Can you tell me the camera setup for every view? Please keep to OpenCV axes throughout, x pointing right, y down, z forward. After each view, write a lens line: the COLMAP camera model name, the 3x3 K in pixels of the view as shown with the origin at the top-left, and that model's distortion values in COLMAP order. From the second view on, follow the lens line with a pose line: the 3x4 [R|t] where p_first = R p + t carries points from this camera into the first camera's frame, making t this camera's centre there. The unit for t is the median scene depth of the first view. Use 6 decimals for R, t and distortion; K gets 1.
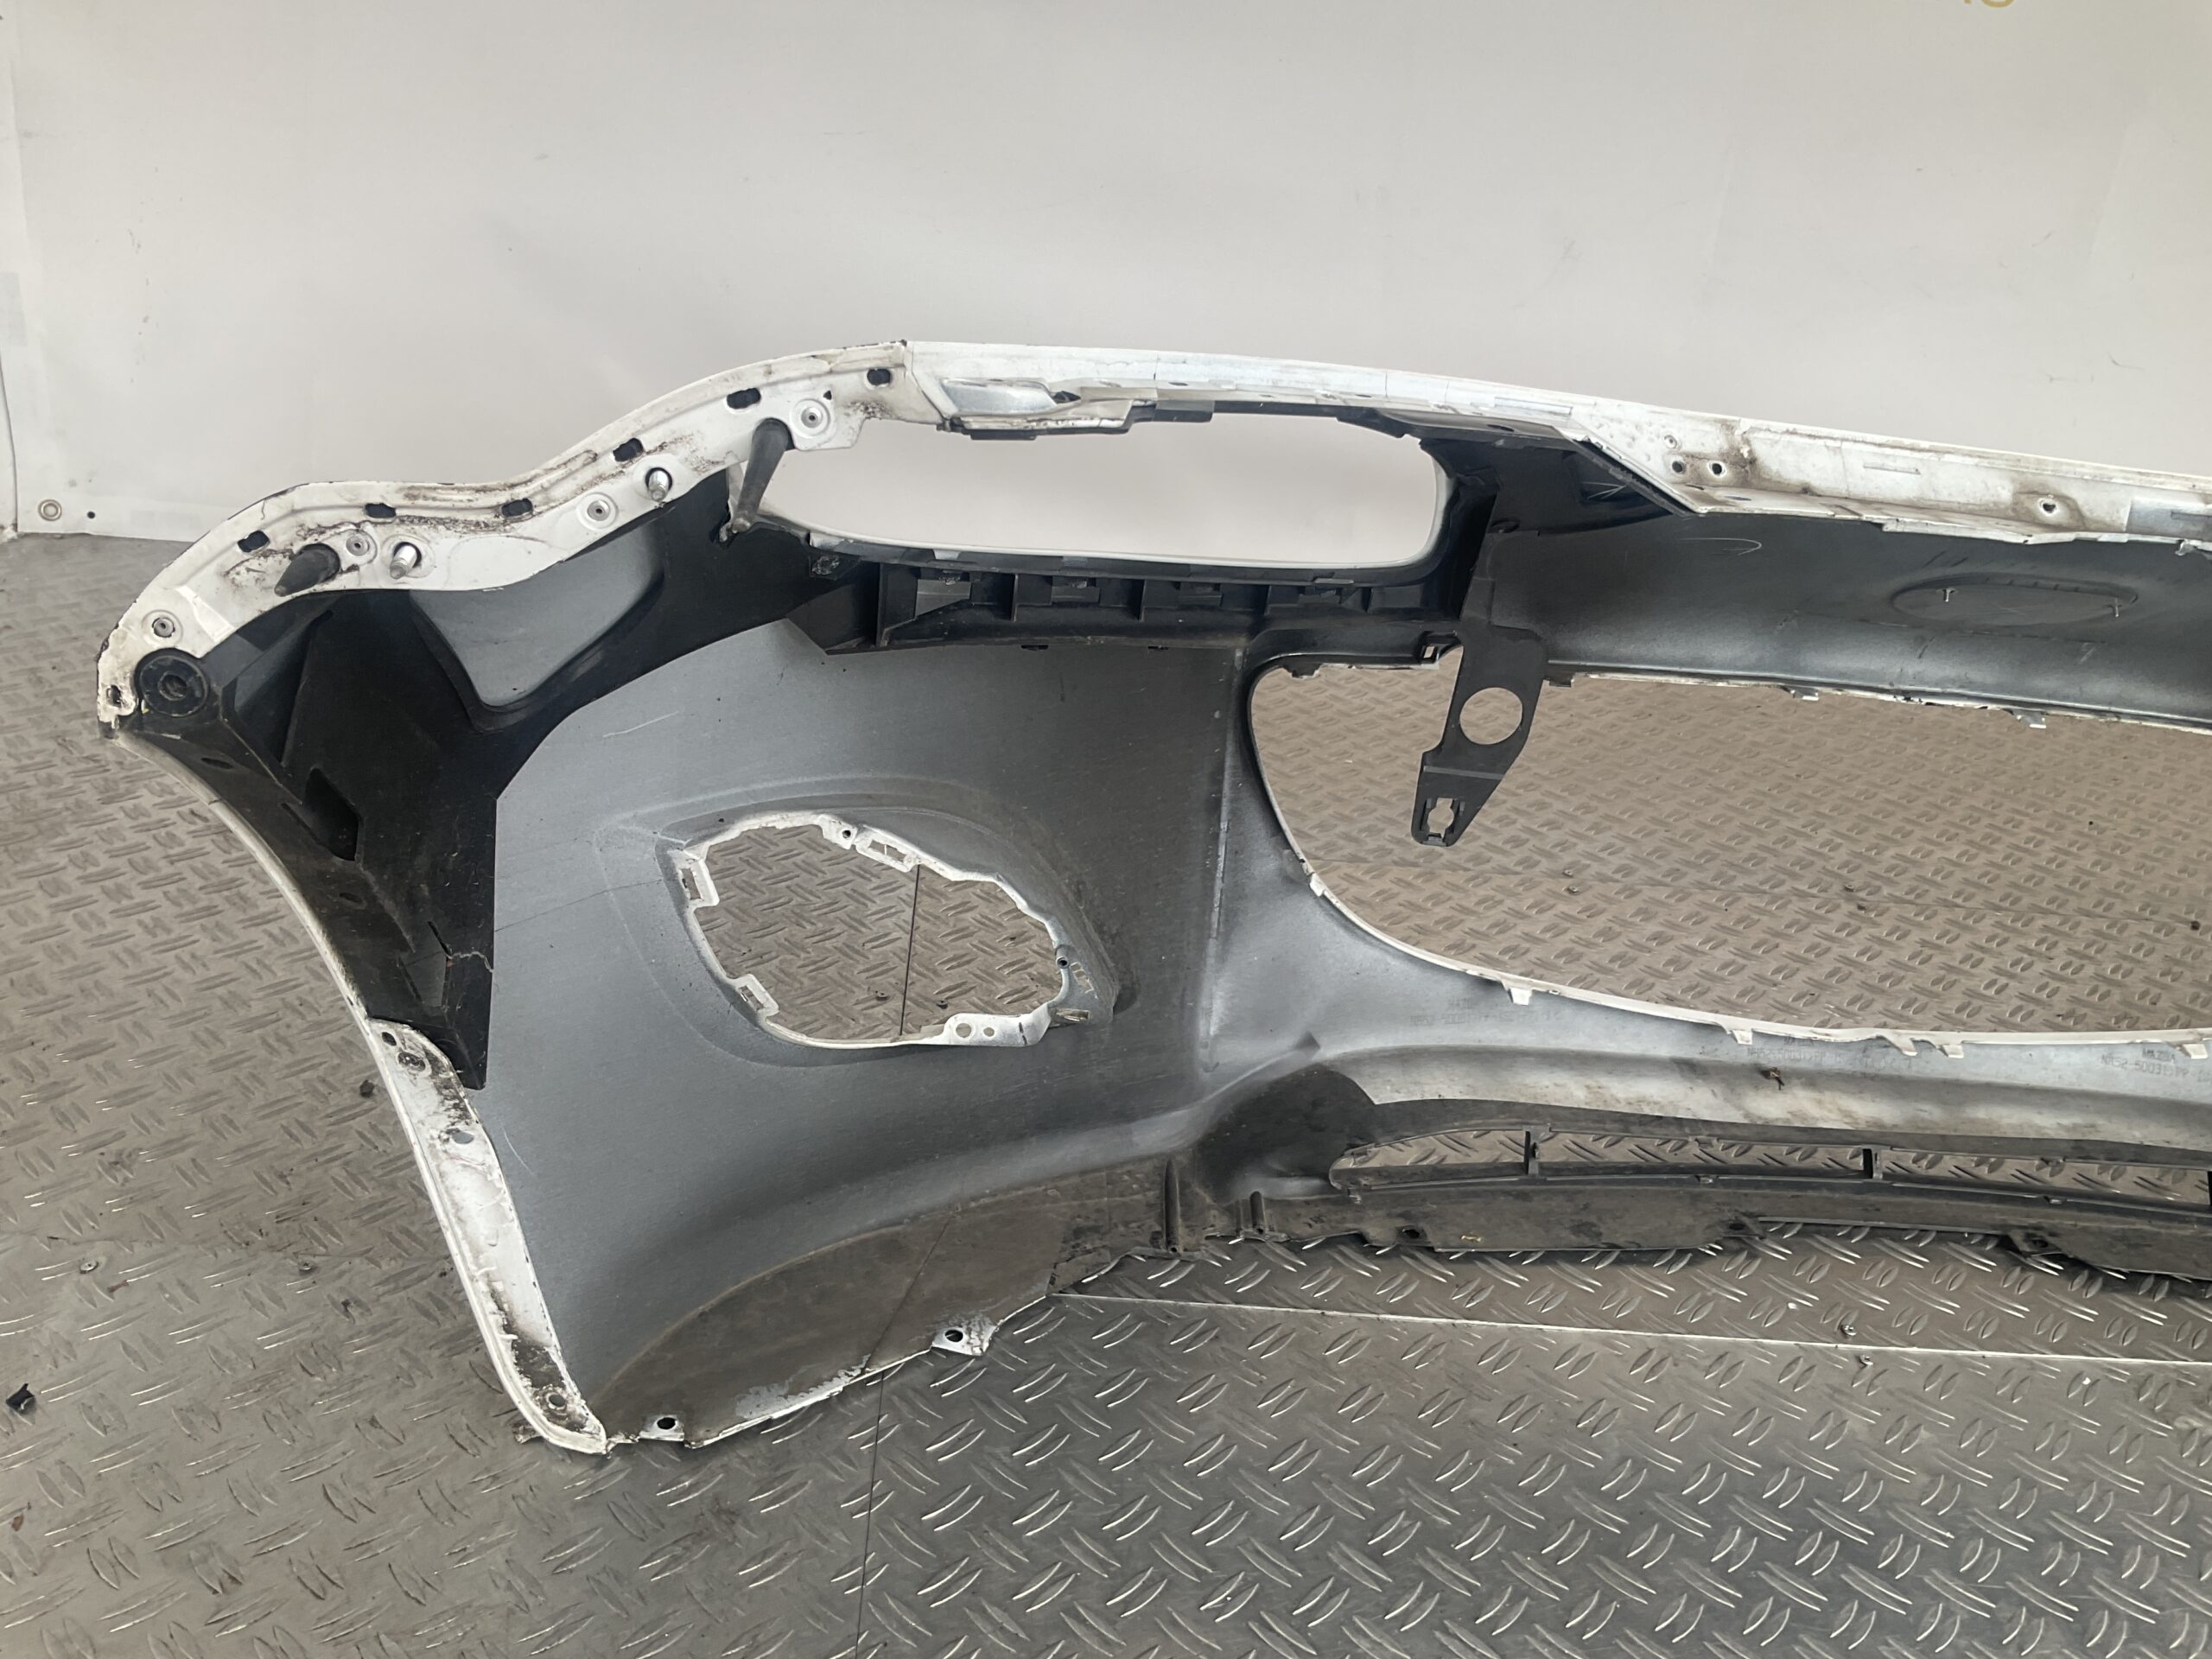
lens RADIAL K [[1872.0, 0, 1092.7], [0, 1872.0, 829.6], [0, 0, 1]] dist [0.109263, -0.253625]
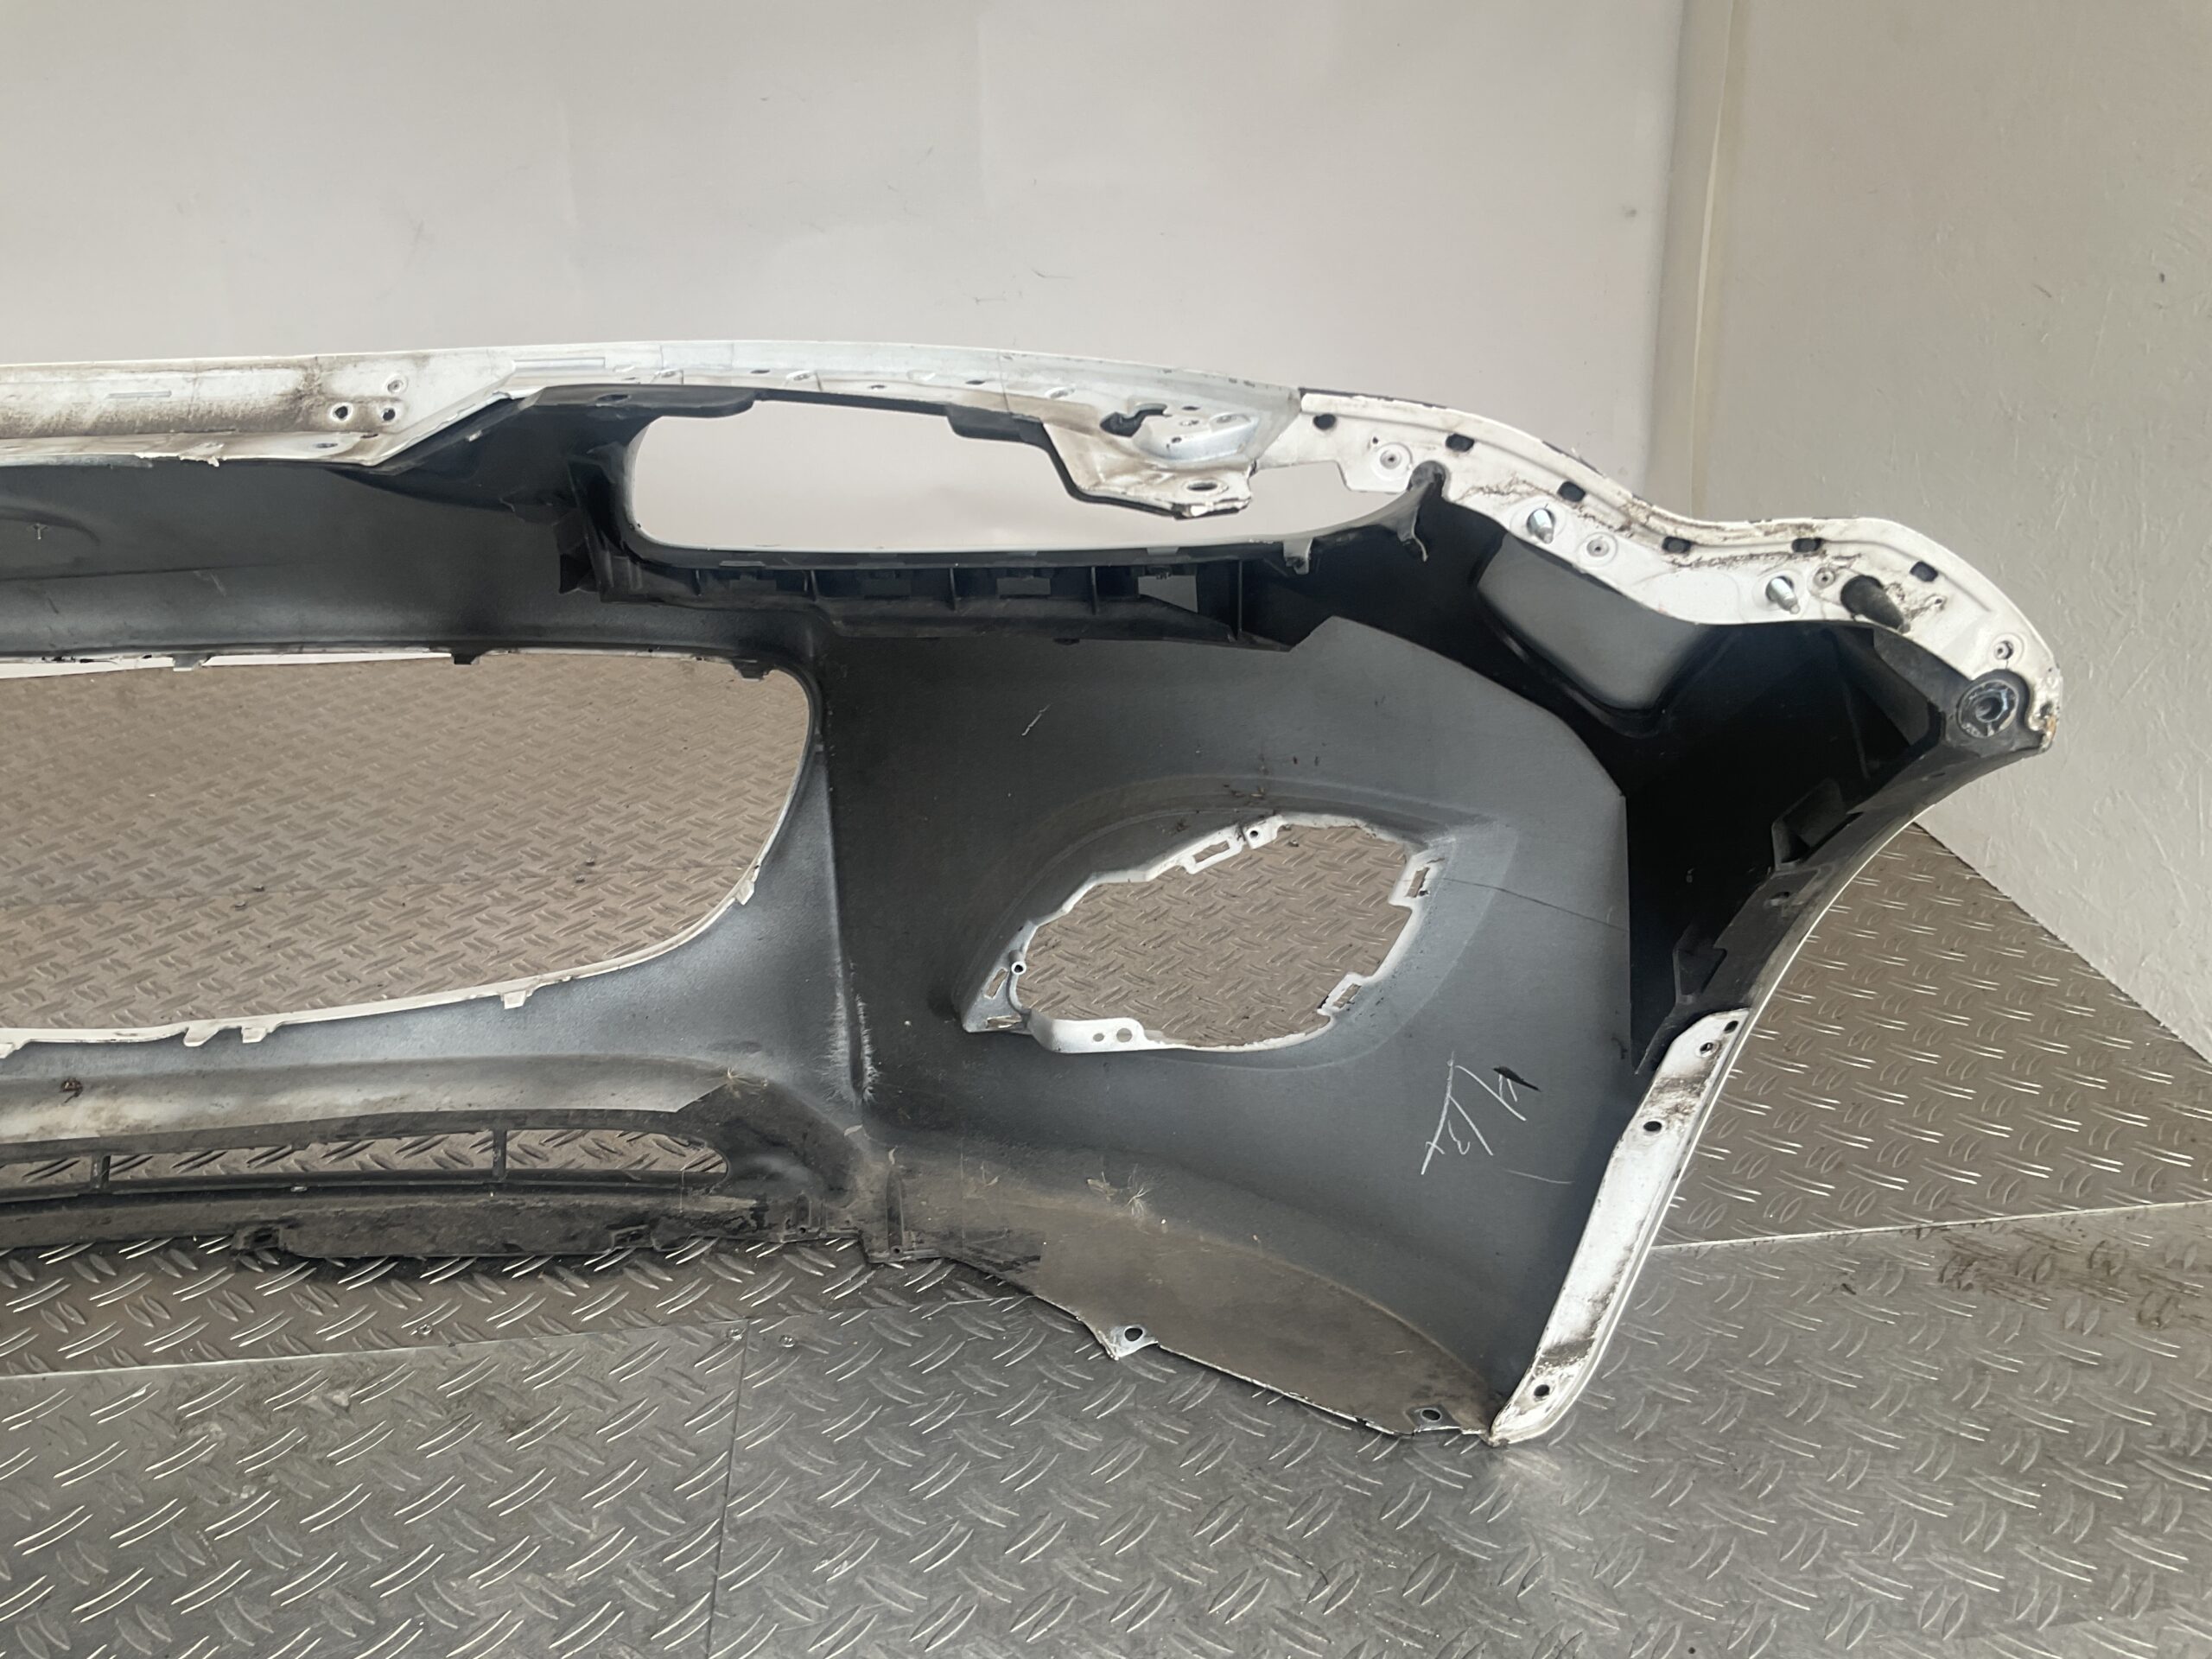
lens RADIAL K [[1890.0, 0, 1118.3], [0, 1890.0, 827.2], [0, 0, 1]] dist [0.114894, -0.291419]
pose [[0.991257, -0.131749, -0.007225, 0.723990], [0.131567, 0.991073, -0.021530, 0.074189], [0.009997, 0.020391, 0.999742, 0.057596]]
